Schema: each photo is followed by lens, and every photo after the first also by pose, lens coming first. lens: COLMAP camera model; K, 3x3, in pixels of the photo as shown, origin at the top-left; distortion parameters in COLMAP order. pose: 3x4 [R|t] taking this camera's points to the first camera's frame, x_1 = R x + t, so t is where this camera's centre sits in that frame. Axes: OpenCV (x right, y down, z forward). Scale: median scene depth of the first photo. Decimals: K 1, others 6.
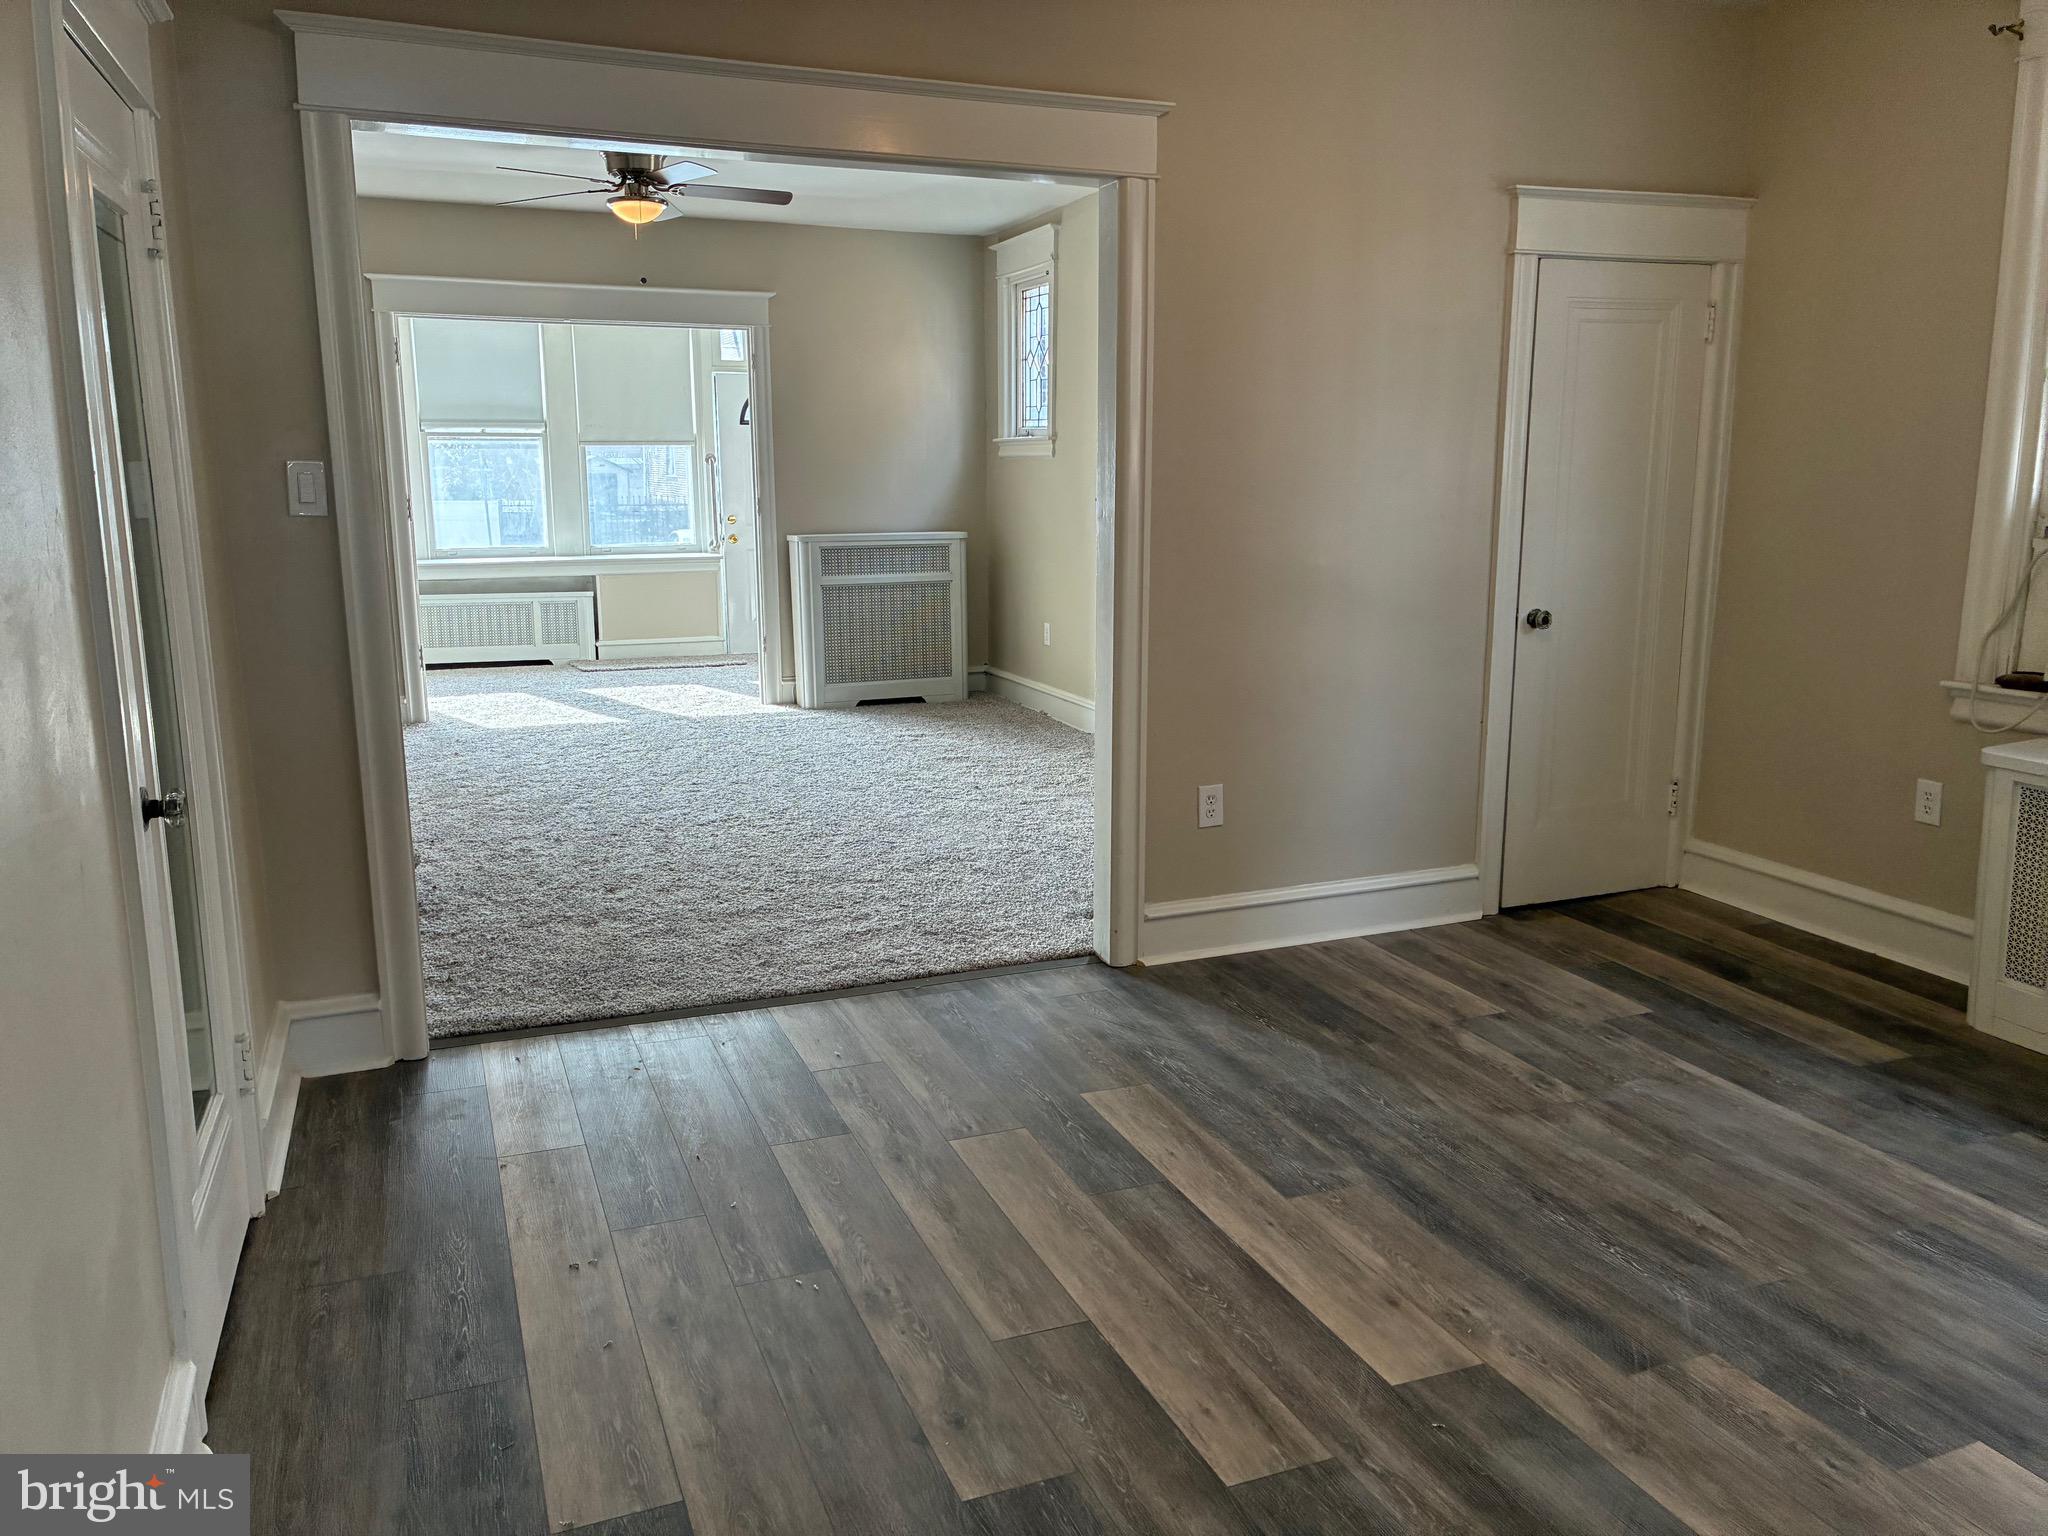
lens RADIAL K [[1523.6, 0, 1023.0], [0, 1523.6, 770.9], [0, 0, 1]] dist [0.021919, -0.045791]
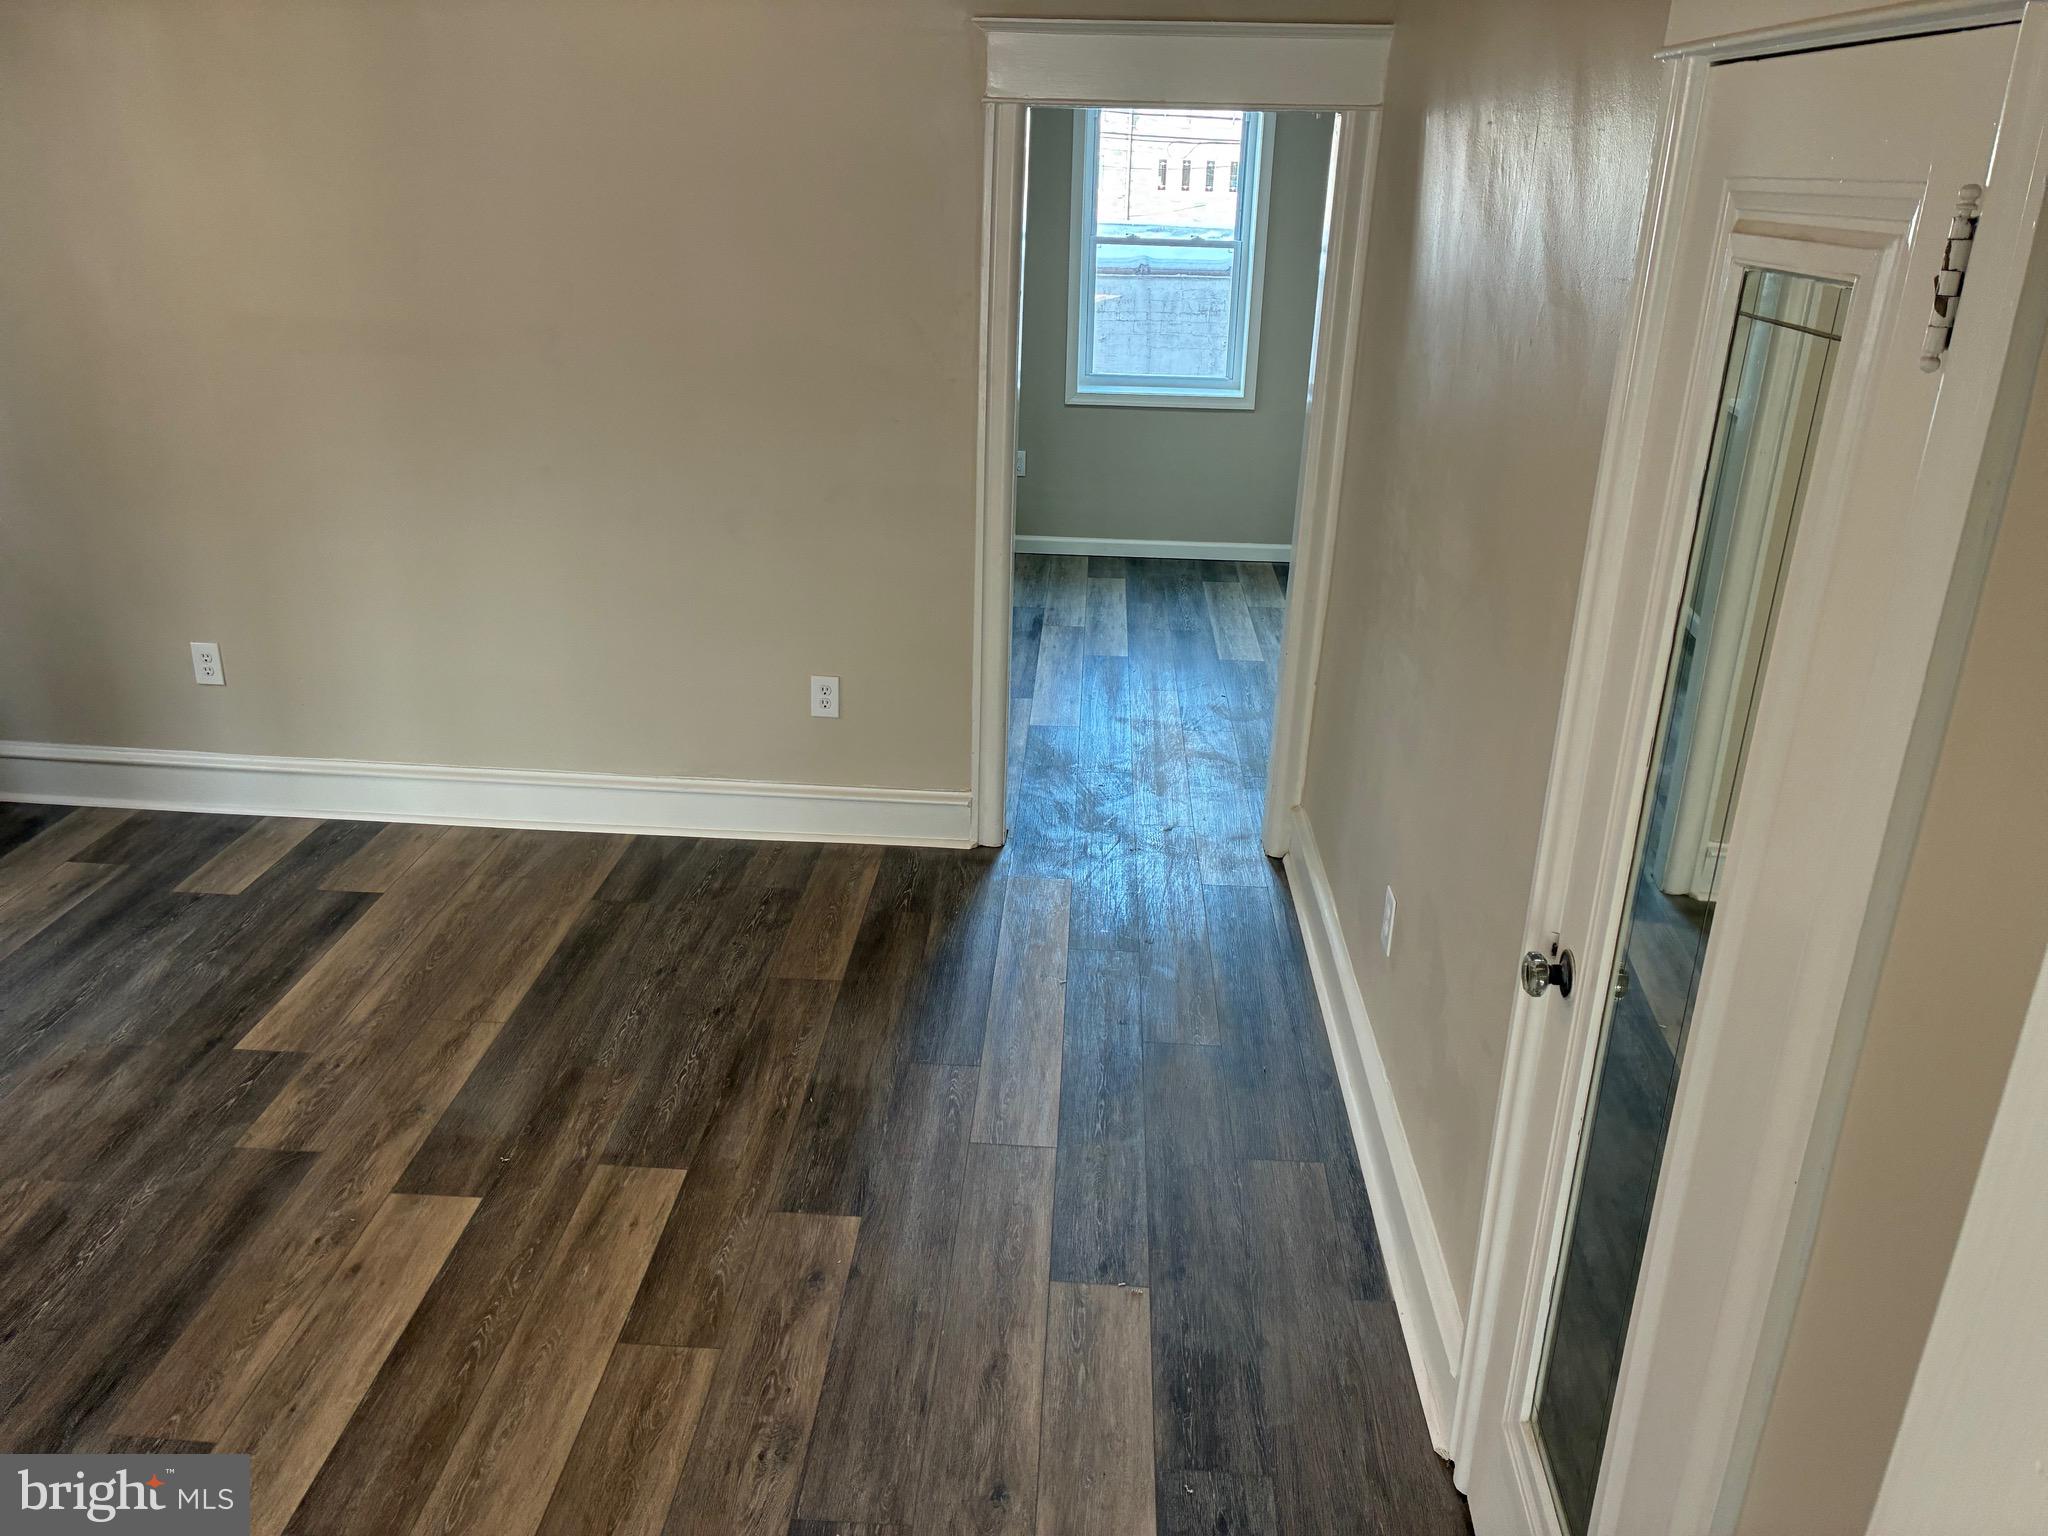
lens RADIAL K [[1523.6, 0, 1027.7], [0, 1523.6, 764.5], [0, 0, 1]] dist [0.021919, -0.045791]
pose [[-0.905786, -0.184318, 0.381546, -0.489729], [0.053339, 0.843679, 0.534191, -0.455382], [-0.420364, 0.504214, -0.754362, 1.400847]]
